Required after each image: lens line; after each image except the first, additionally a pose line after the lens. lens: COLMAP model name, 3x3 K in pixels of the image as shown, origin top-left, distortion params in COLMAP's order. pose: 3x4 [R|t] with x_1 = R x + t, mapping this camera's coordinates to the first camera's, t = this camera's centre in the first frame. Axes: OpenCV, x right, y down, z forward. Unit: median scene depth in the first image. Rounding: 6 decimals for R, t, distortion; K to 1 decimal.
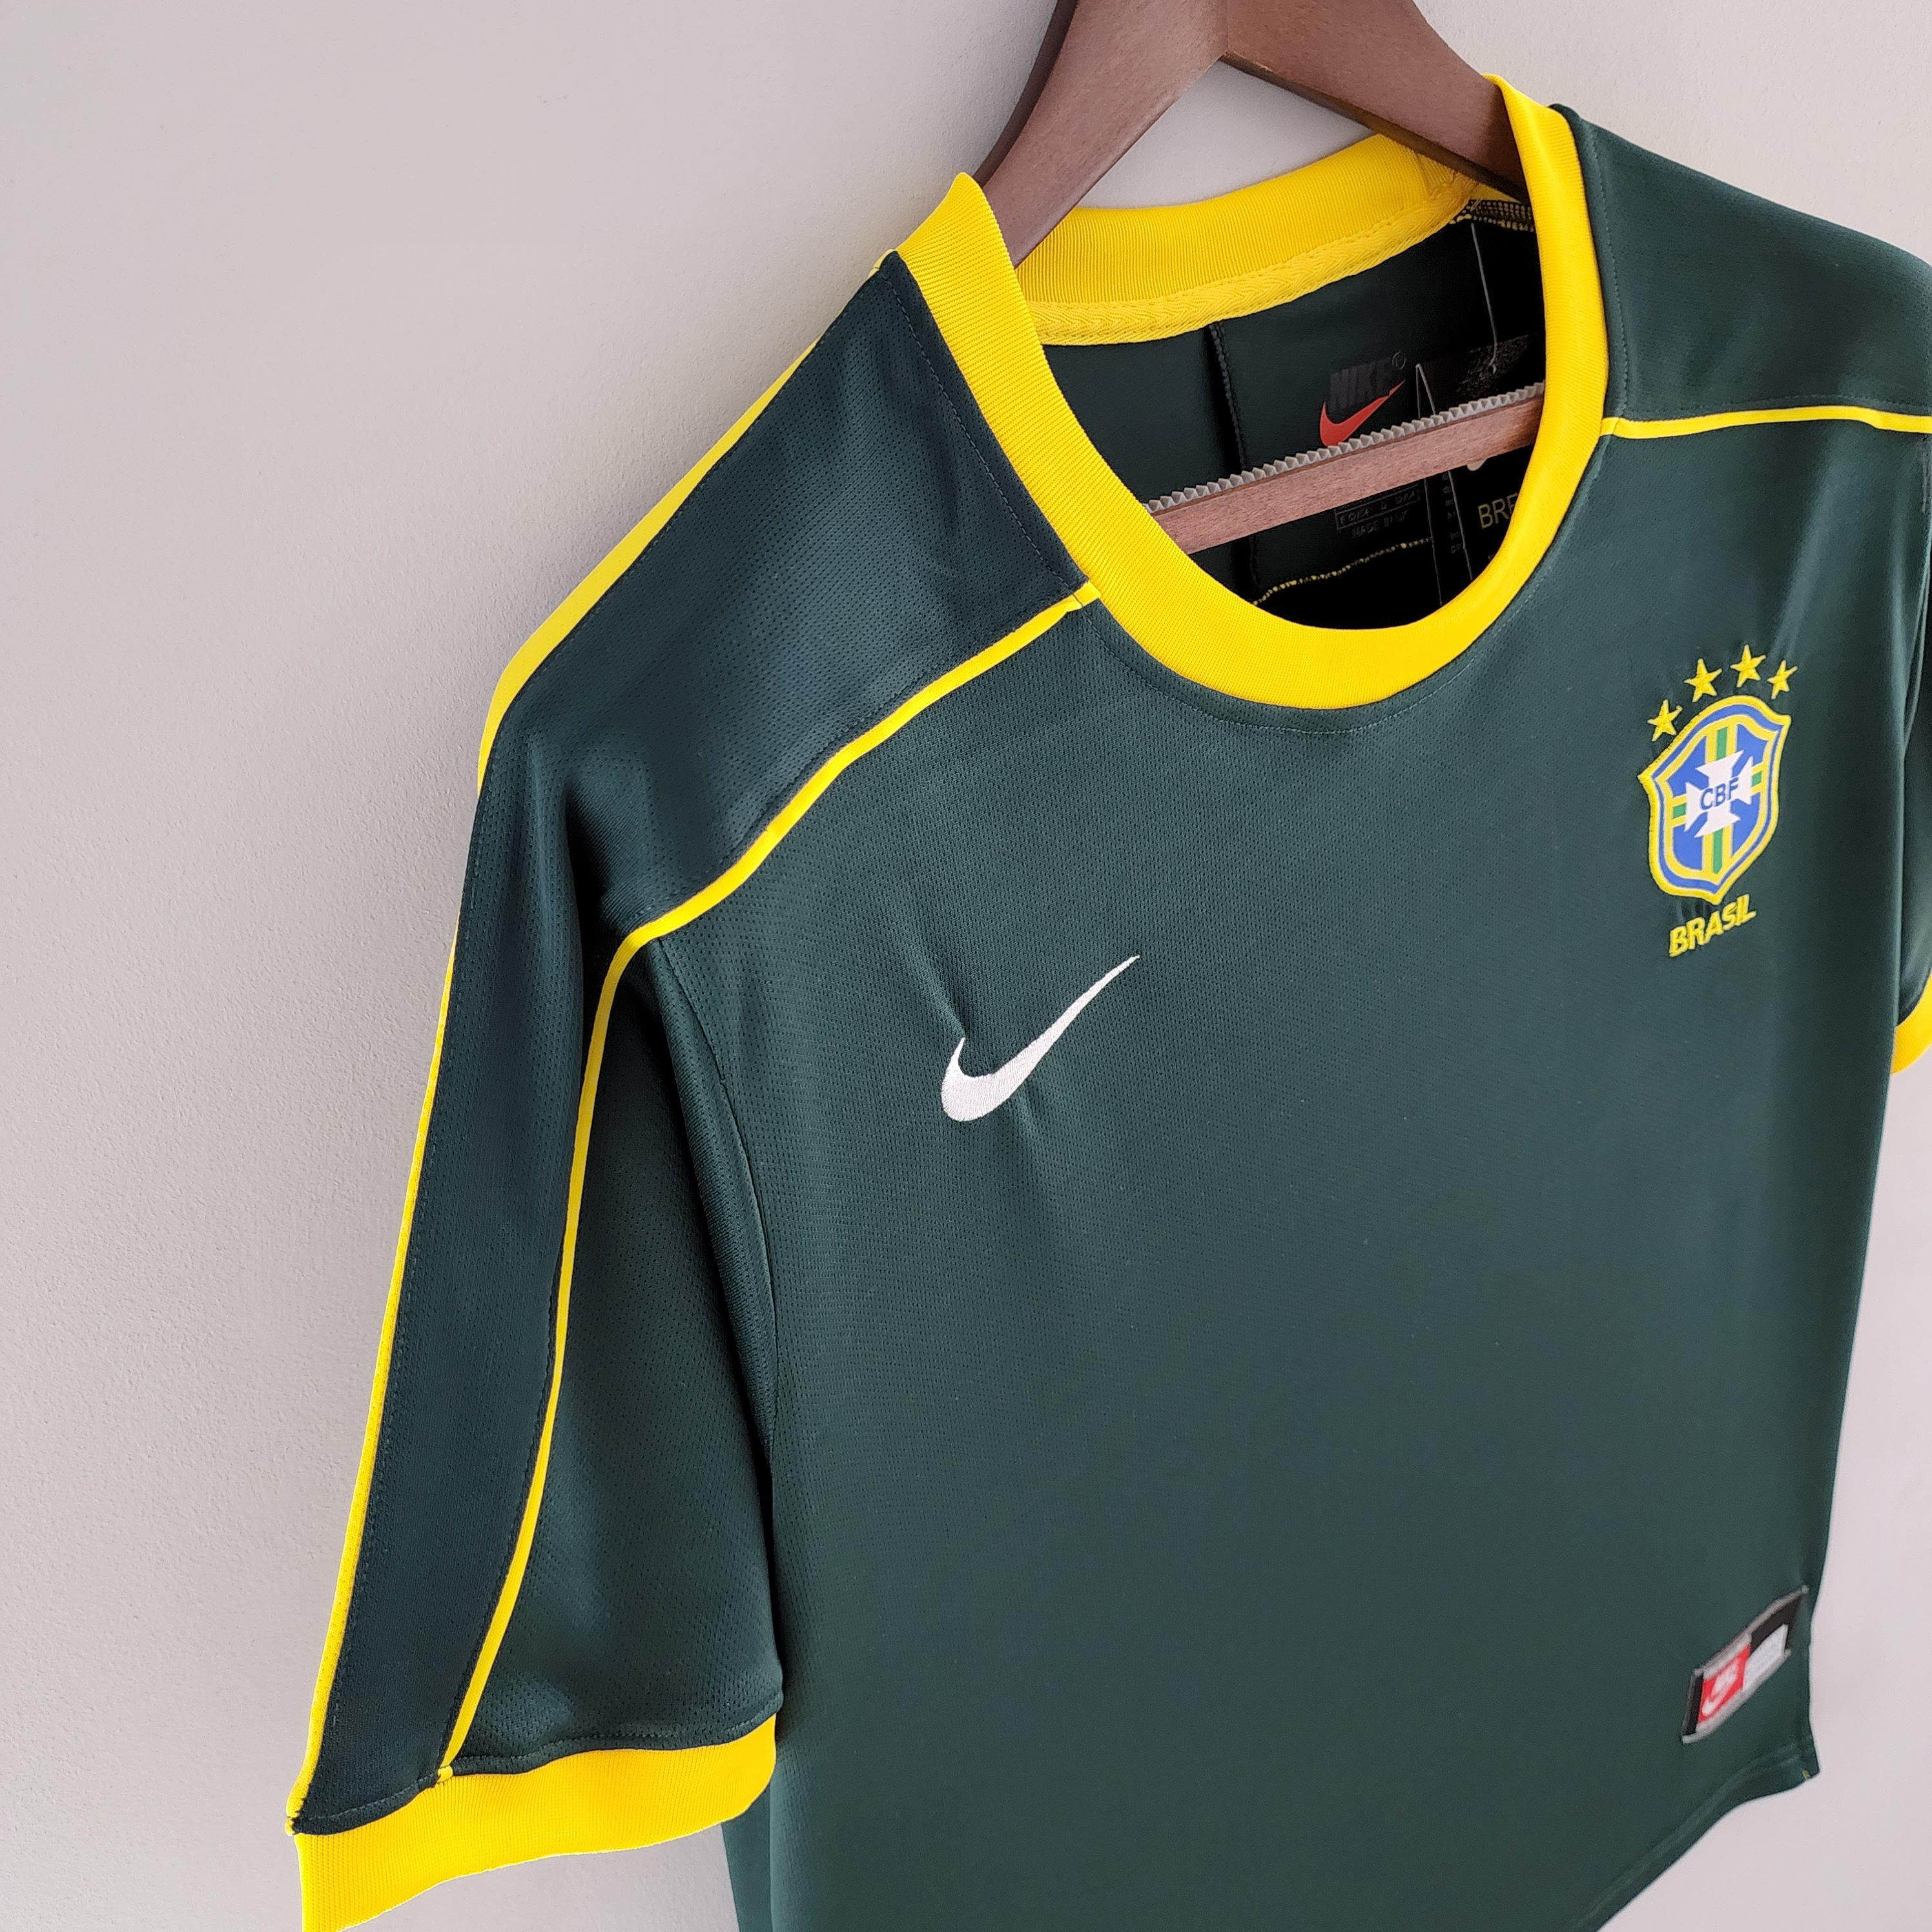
lens RADIAL K [[1798.7, 0, 966.0], [0, 1798.7, 966.0], [0, 0, 1]] dist [0.006411, 0.001768]
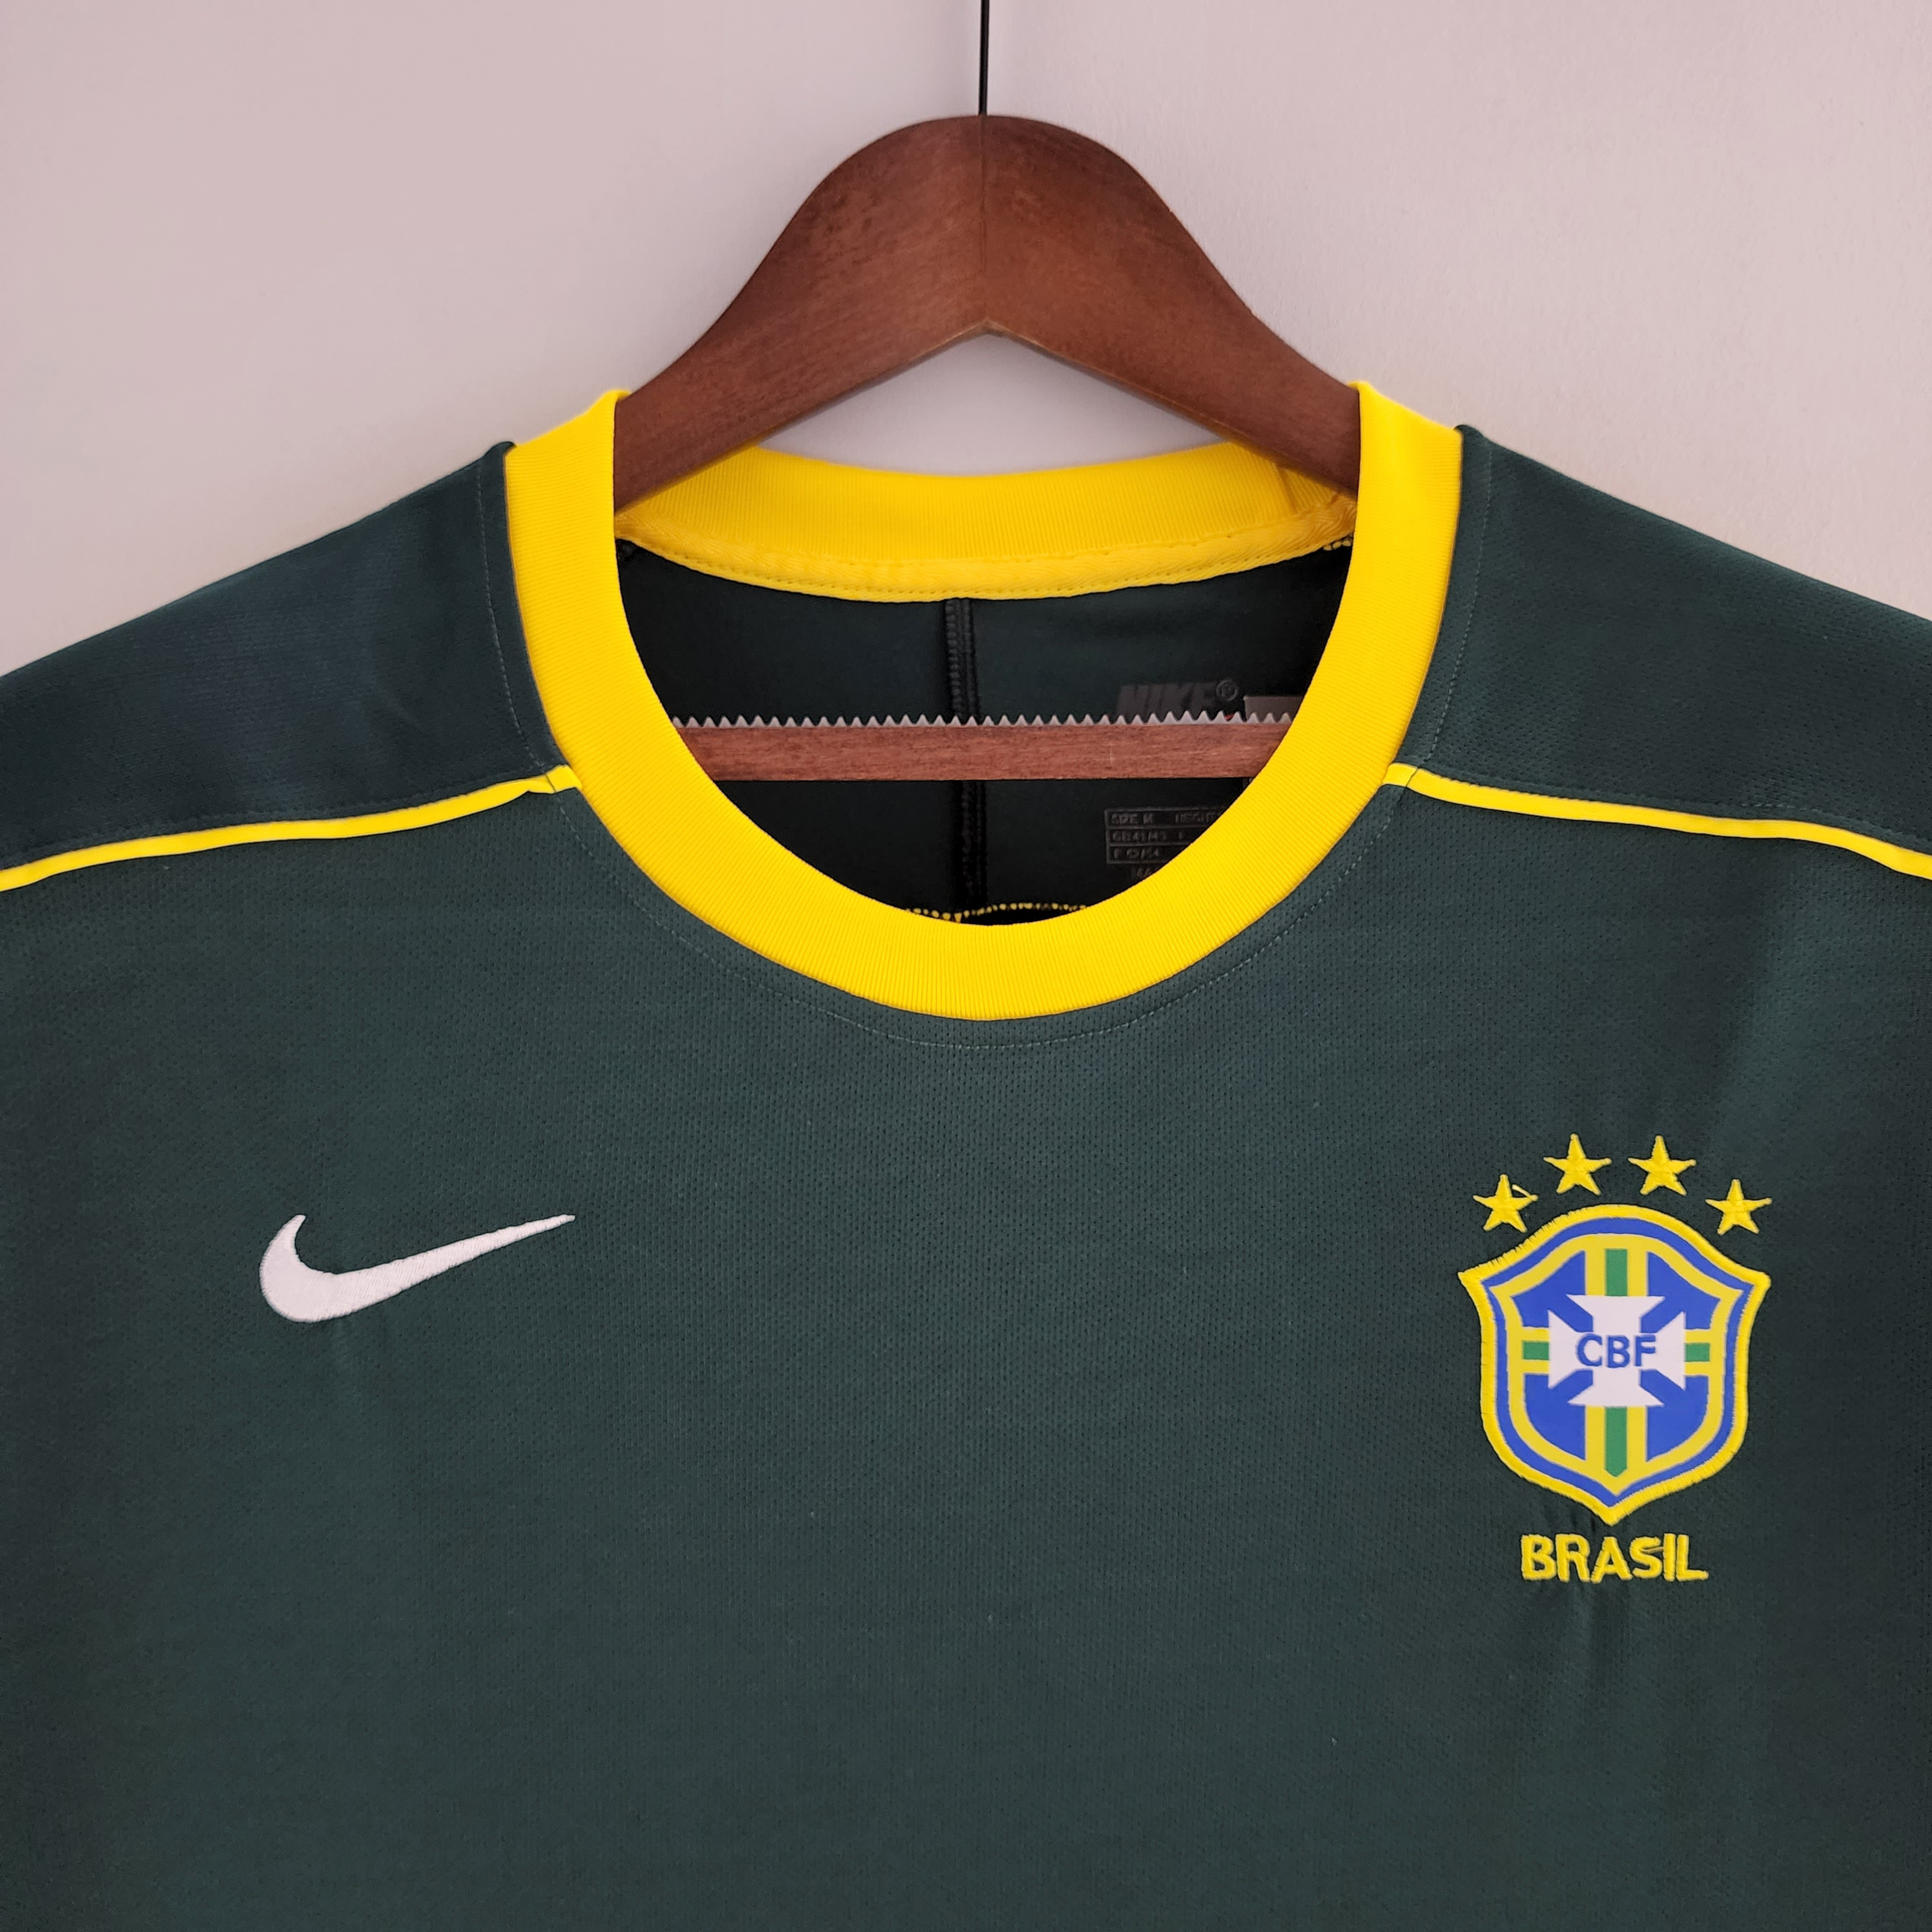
lens RADIAL K [[1798.7, 0, 966.0], [0, 1798.7, 966.0], [0, 0, 1]] dist [0.006411, 0.001768]
pose [[0.825143, 0.181204, -0.535074, 0.558718], [-0.346056, 0.910781, -0.225219, 0.010544], [0.446524, 0.371004, 0.814231, 0.285098]]
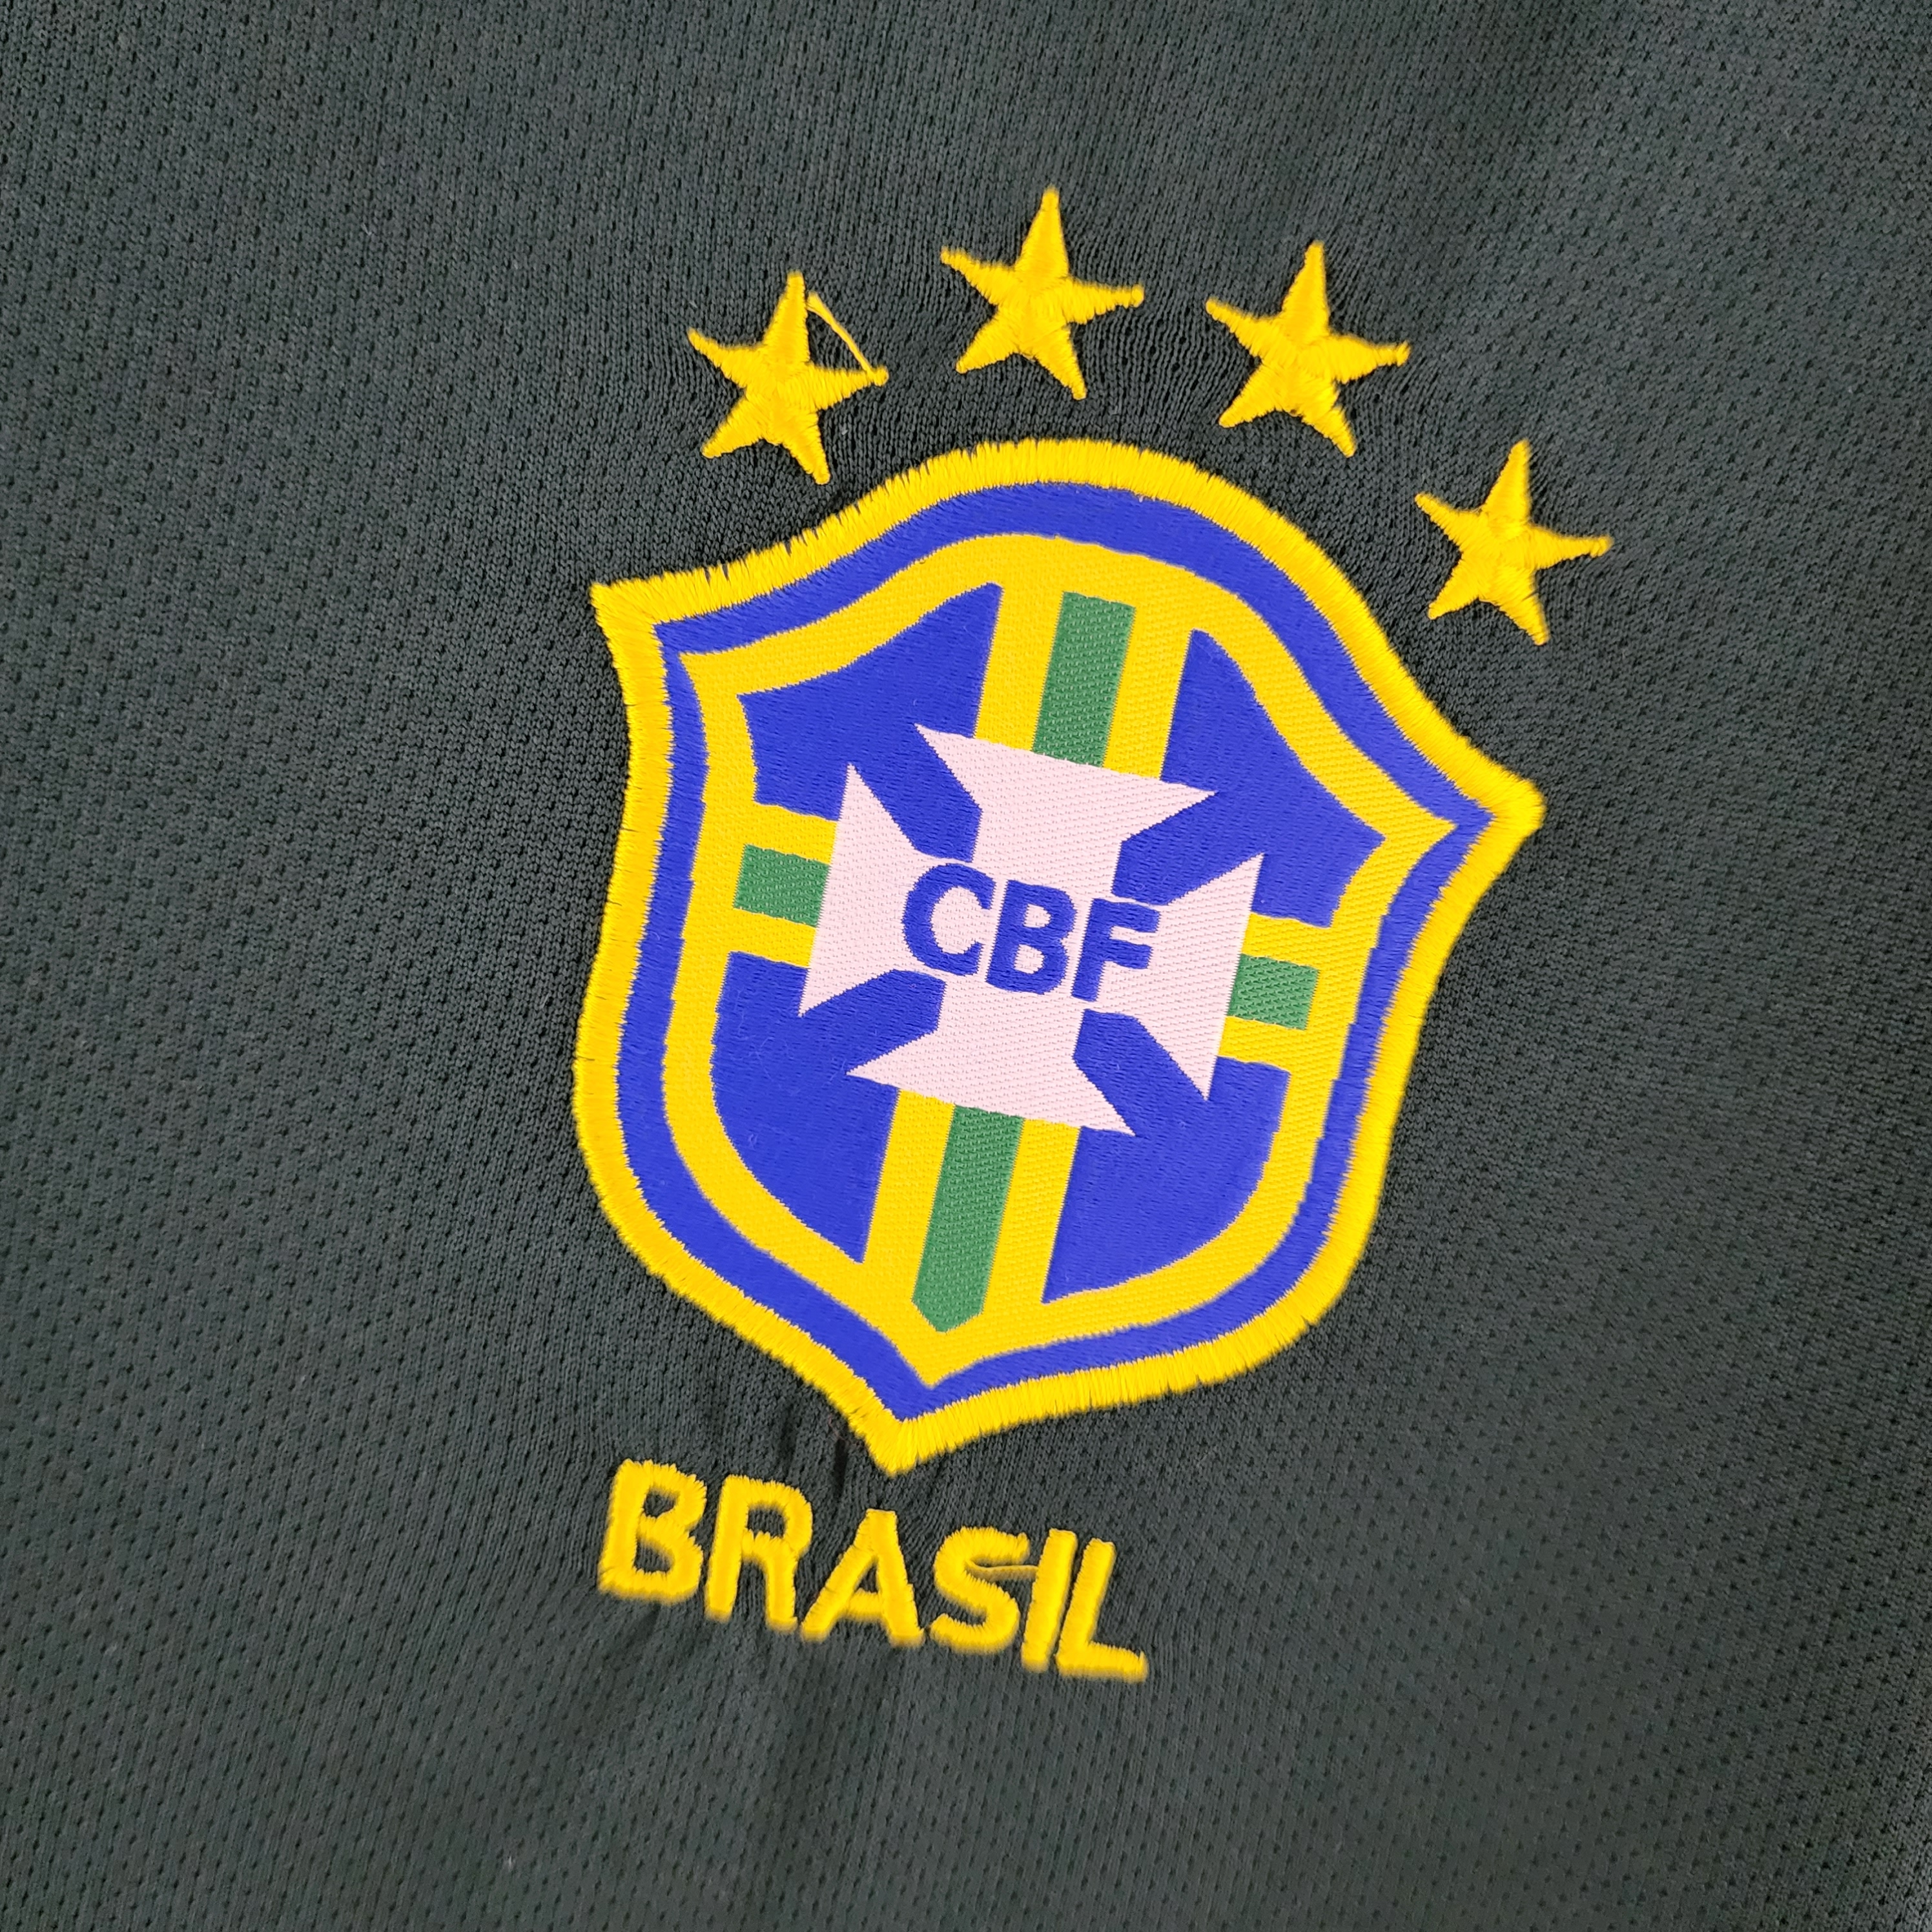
lens RADIAL K [[1798.7, 0, 966.0], [0, 1798.7, 966.0], [0, 0, 1]] dist [0.006411, 0.001768]
pose [[0.828466, 0.391808, -0.400163, 0.502814], [-0.506985, 0.828256, -0.238658, -0.038891], [0.237929, 0.400597, 0.884823, 0.821447]]
